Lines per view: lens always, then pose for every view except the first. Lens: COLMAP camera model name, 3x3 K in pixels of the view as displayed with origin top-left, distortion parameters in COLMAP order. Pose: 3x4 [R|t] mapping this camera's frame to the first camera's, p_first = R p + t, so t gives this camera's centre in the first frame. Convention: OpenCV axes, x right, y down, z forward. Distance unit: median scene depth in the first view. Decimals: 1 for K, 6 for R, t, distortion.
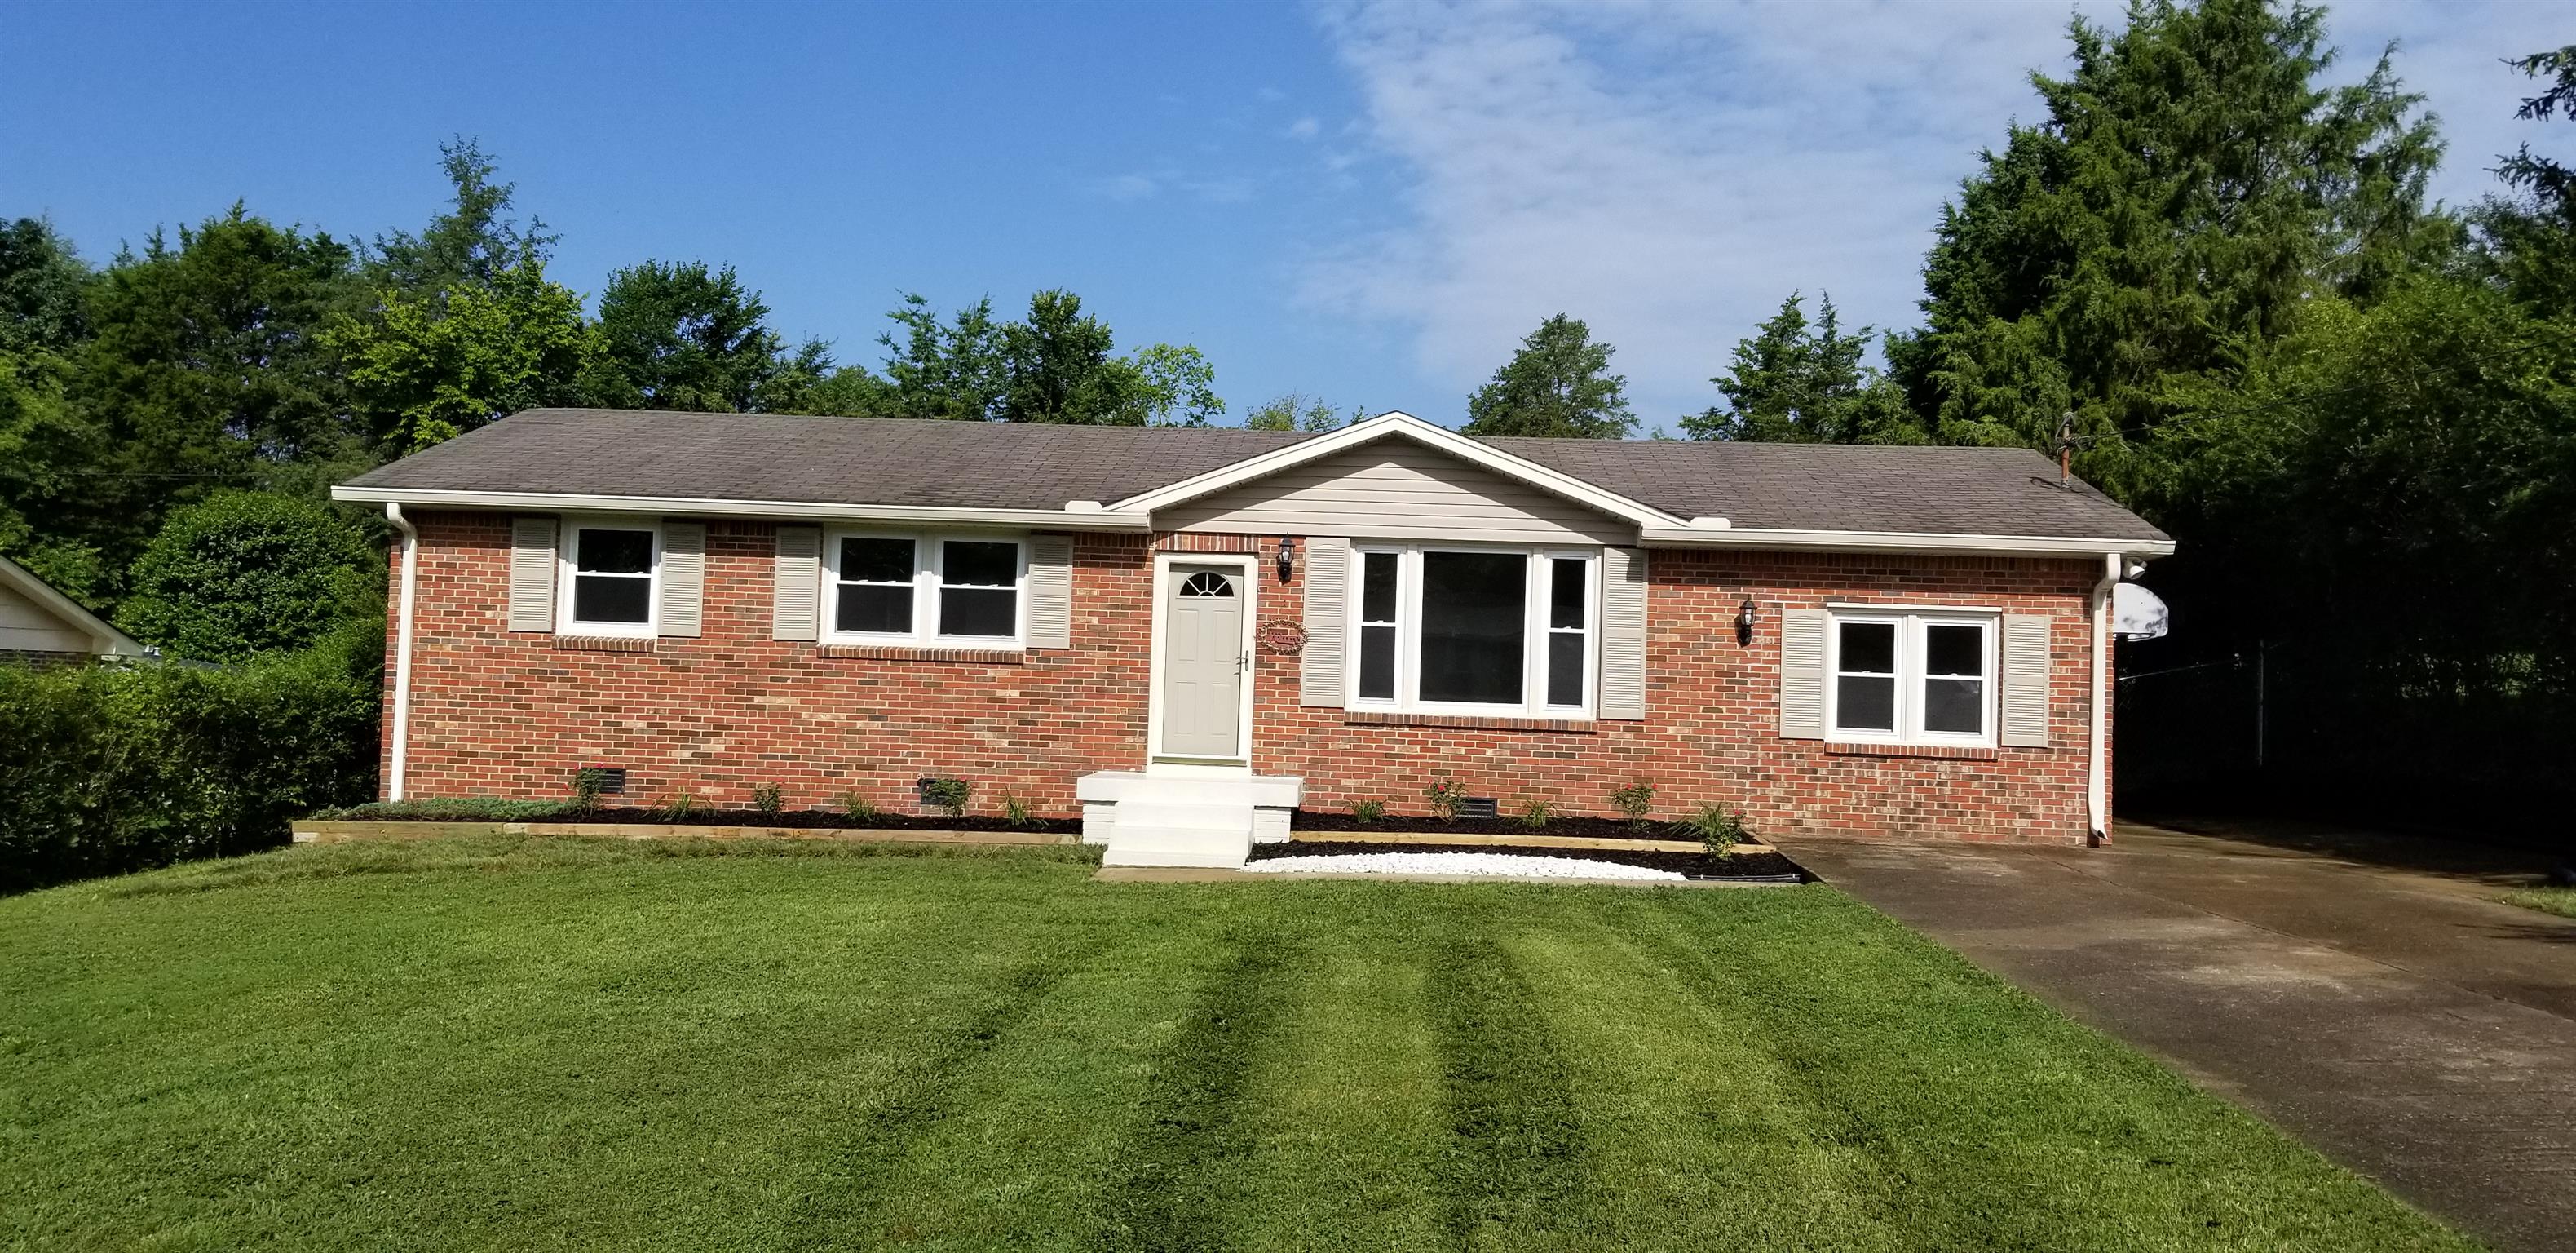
lens RADIAL K [[1999.2, 0, 1285.1], [0, 1999.2, 671.3], [0, 0, 1]] dist [0.112500, -0.148656]
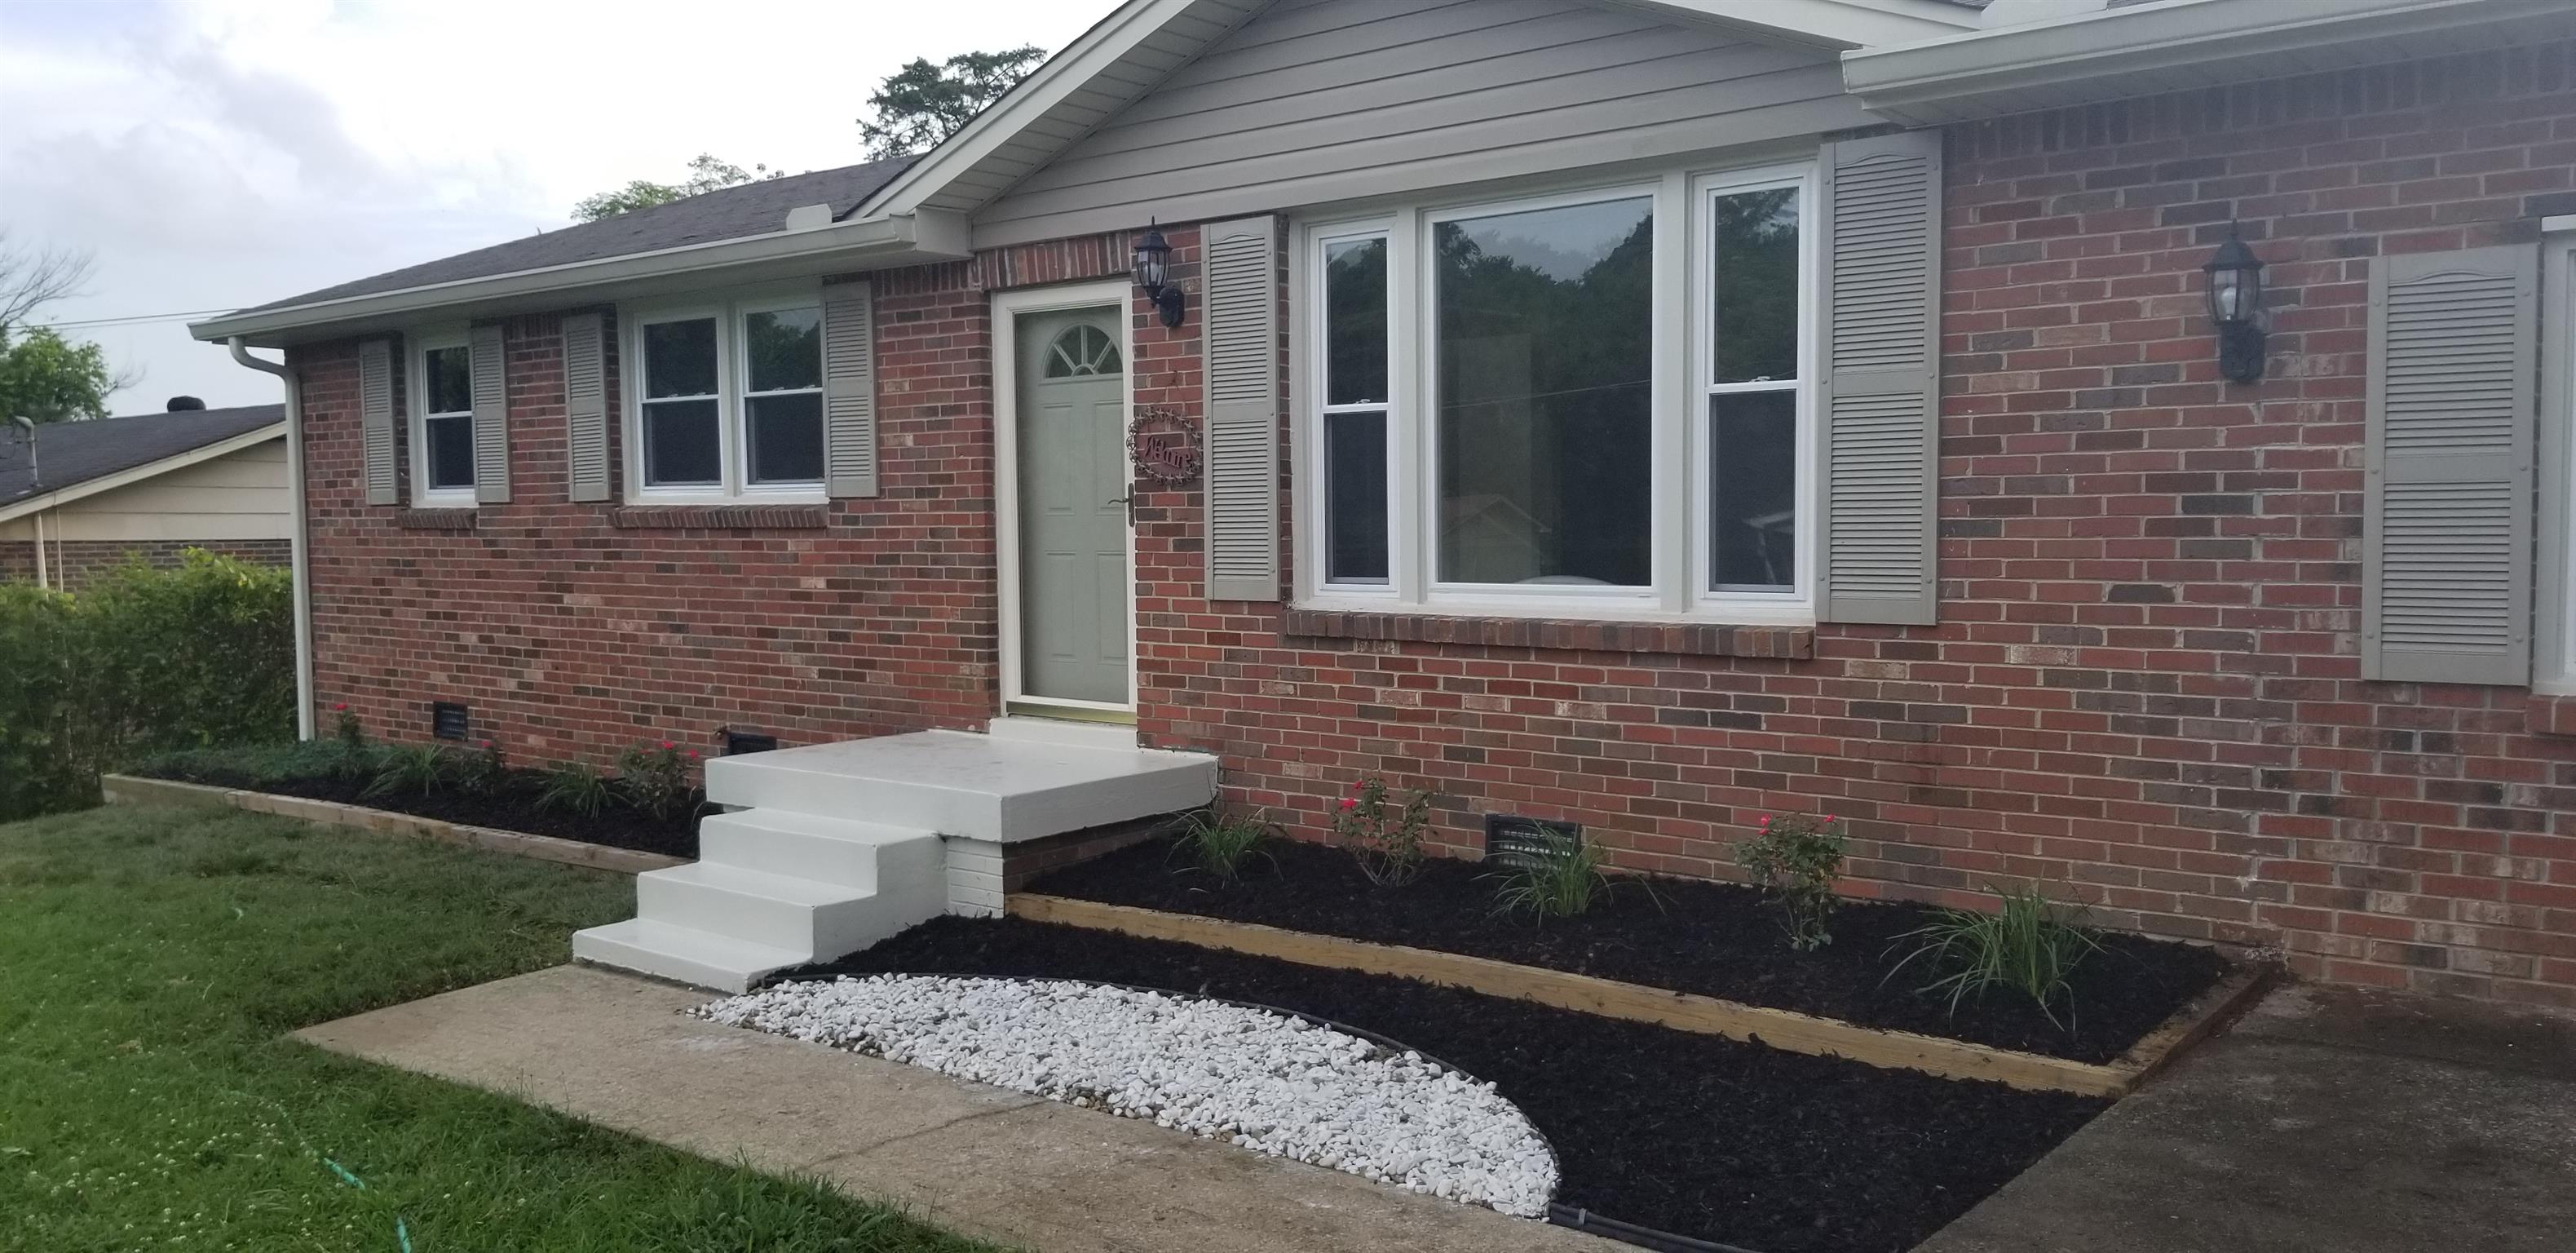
lens RADIAL K [[1999.2, 0, 1285.1], [0, 1999.2, 671.3], [0, 0, 1]] dist [0.112500, -0.148656]
pose [[0.789491, 0.007500, -0.613716, 0.303424], [0.048562, 0.996027, 0.074642, 0.000267], [0.611838, -0.088733, 0.785990, 0.645451]]
